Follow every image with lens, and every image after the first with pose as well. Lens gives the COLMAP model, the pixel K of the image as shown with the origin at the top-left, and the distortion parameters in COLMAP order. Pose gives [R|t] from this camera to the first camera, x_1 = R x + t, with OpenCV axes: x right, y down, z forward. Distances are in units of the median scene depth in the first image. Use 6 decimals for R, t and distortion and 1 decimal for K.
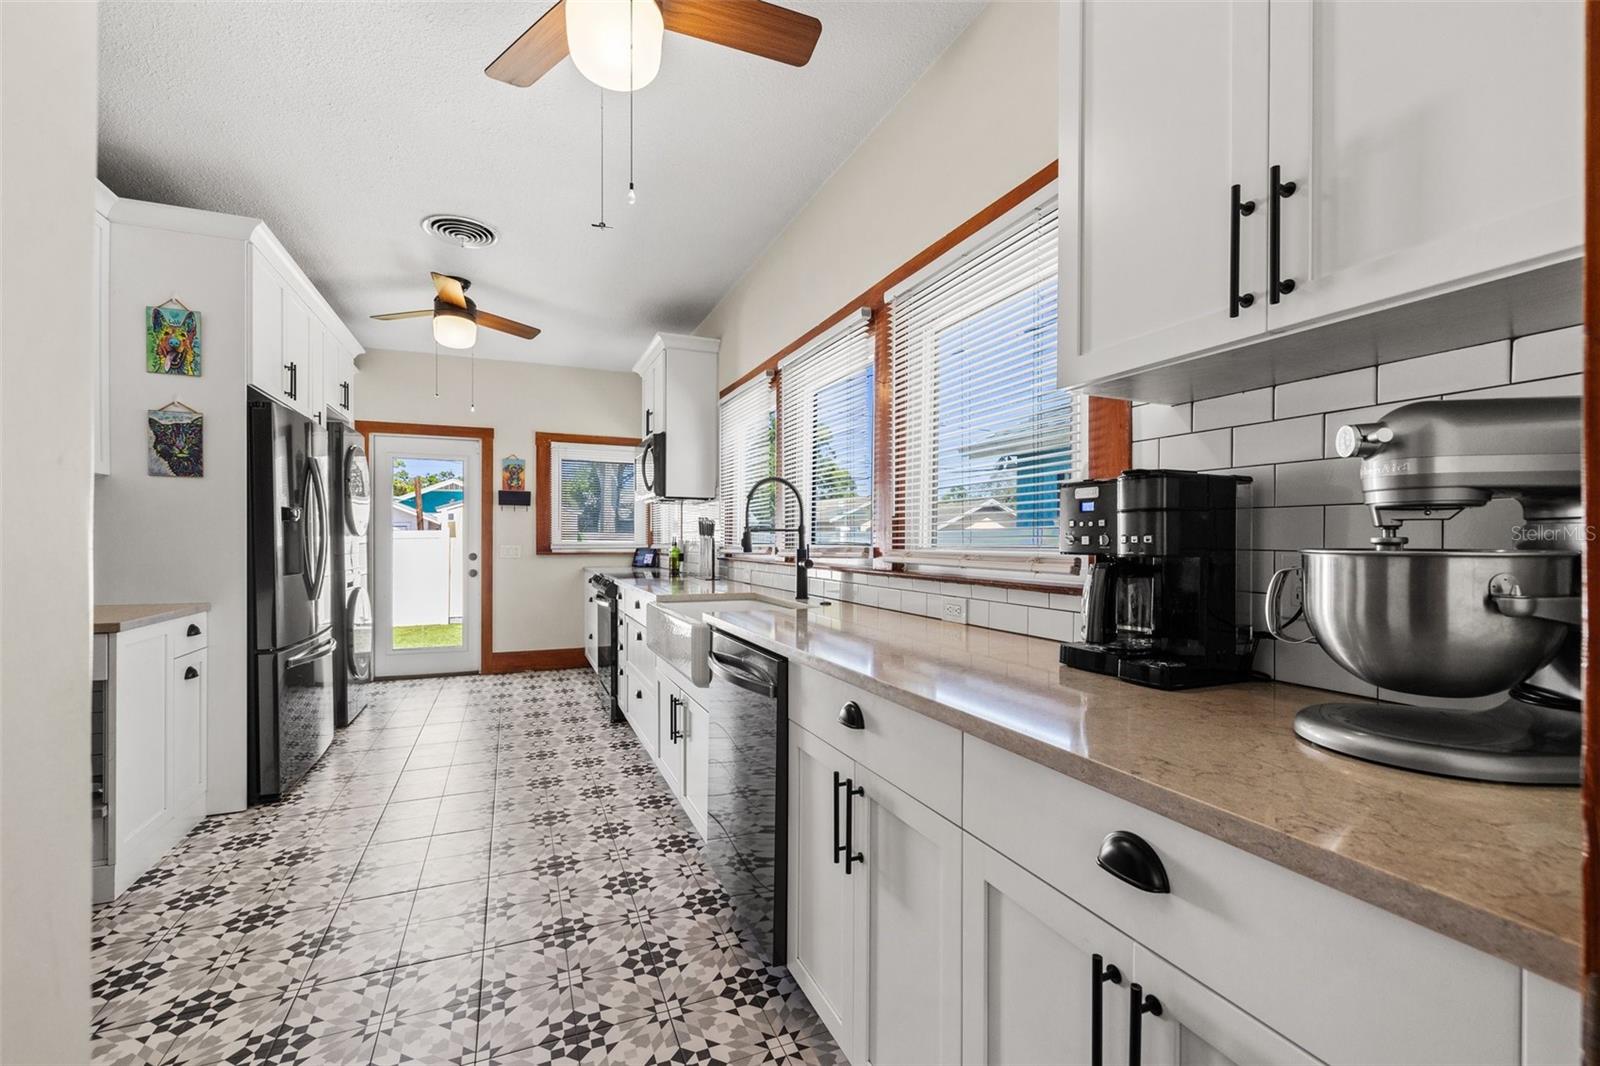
lens RADIAL K [[665.8, 0, 793.9], [0, 665.8, 542.3], [0, 0, 1]] dist [0.001638, 0.000105]
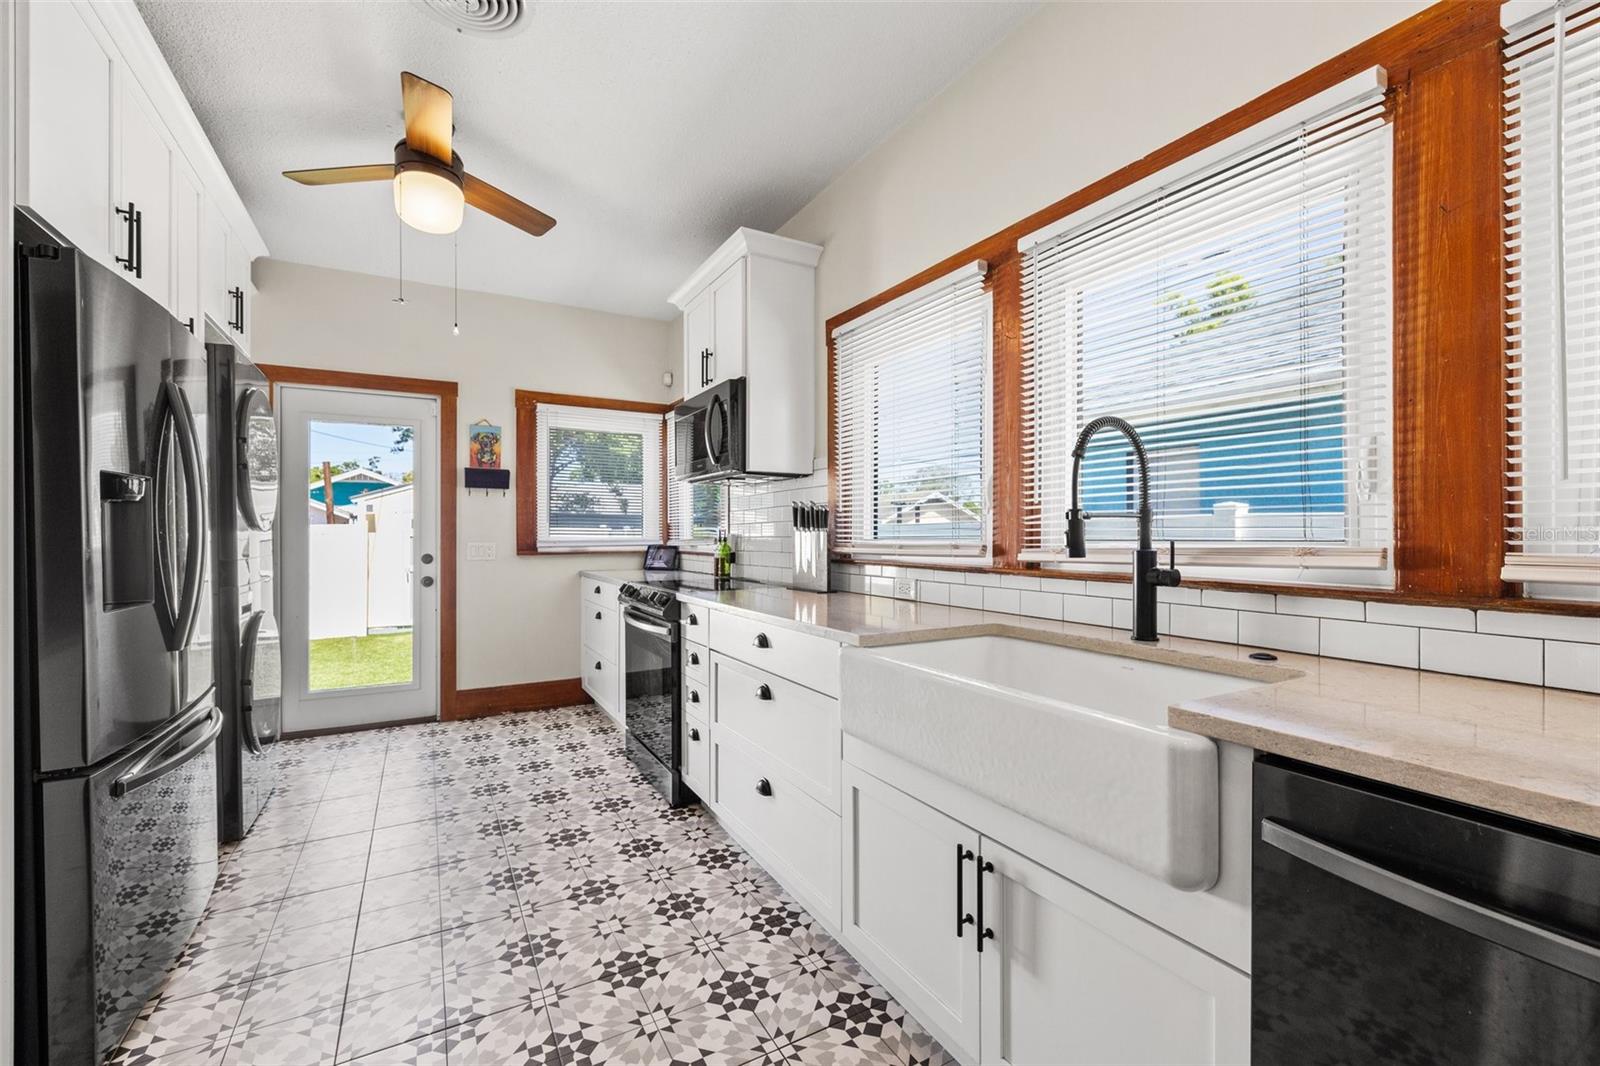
lens RADIAL K [[669.8, 0, 797.5], [0, 669.8, 533.3], [0, 0, 1]] dist [0.007430, 0.000640]
pose [[0.994248, -0.004385, 0.107016, -0.207300], [0.004834, 0.999981, -0.003933, -0.001758], [-0.106997, 0.004428, 0.994250, 0.298475]]
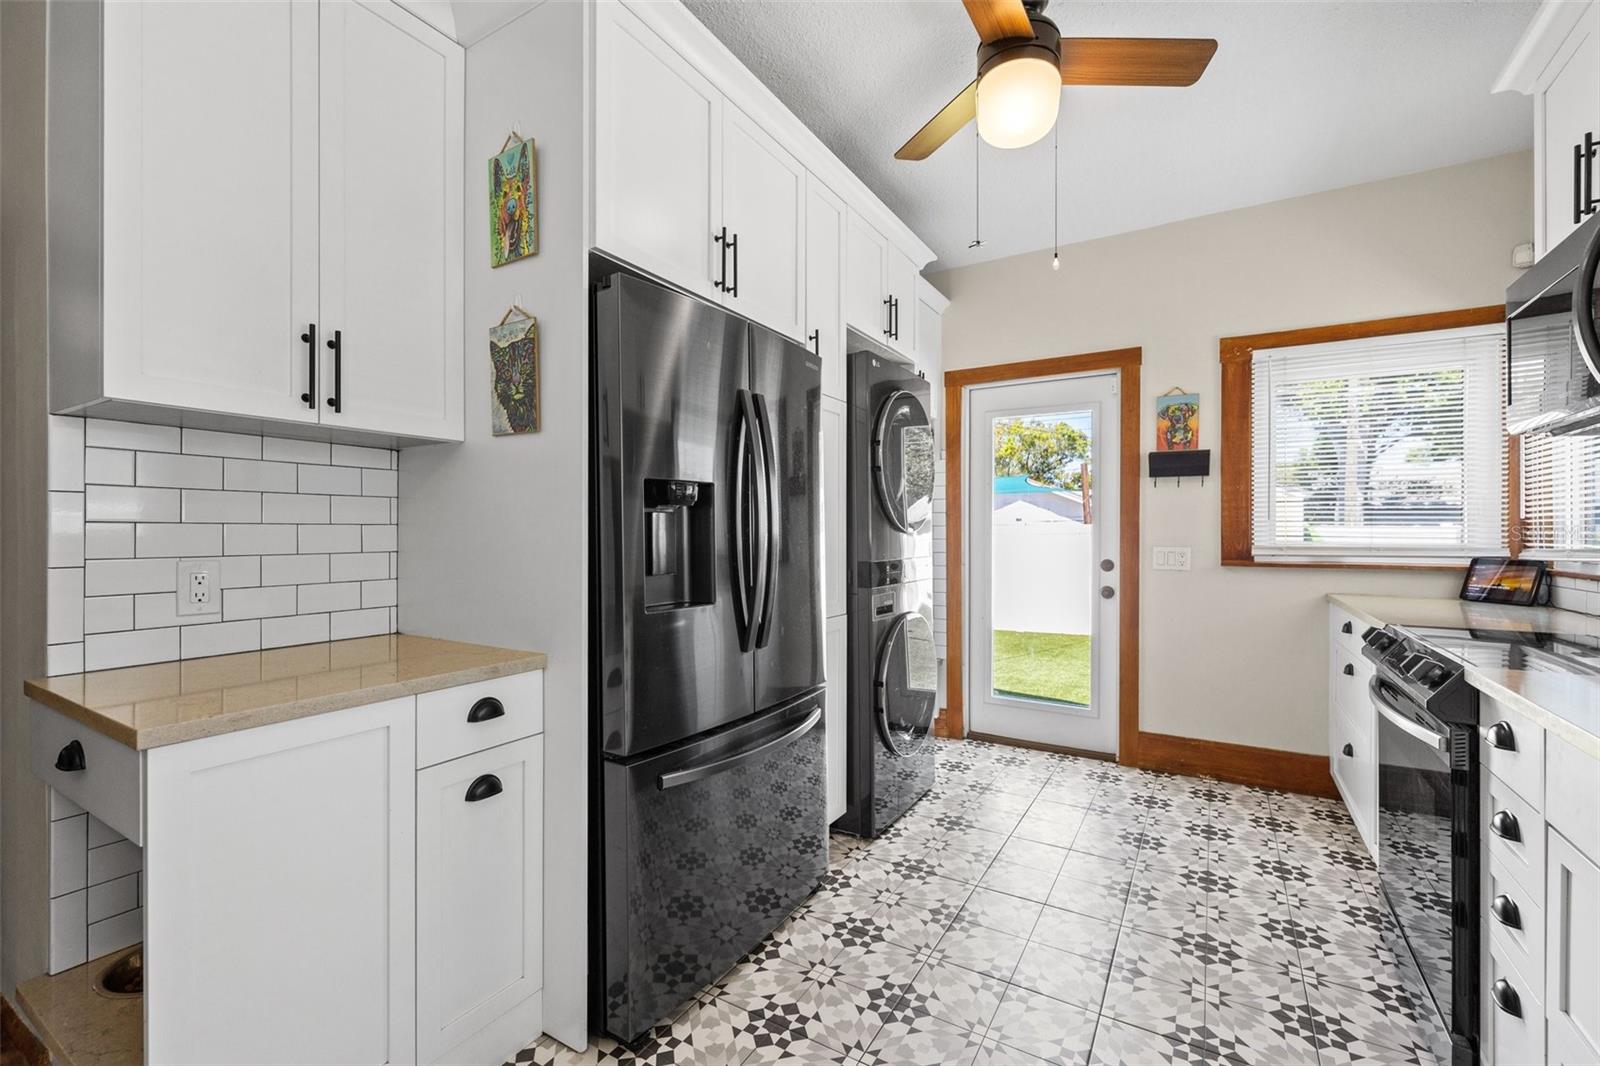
lens RADIAL K [[691.7, 0, 786.6], [0, 691.7, 532.7], [0, 0, 1]] dist [0.002196, 0.000168]
pose [[0.579419, -0.000510, -0.815029, -0.176805], [-0.003826, 0.999987, -0.003346, -0.006408], [0.815021, 0.005057, 0.579410, 0.513318]]
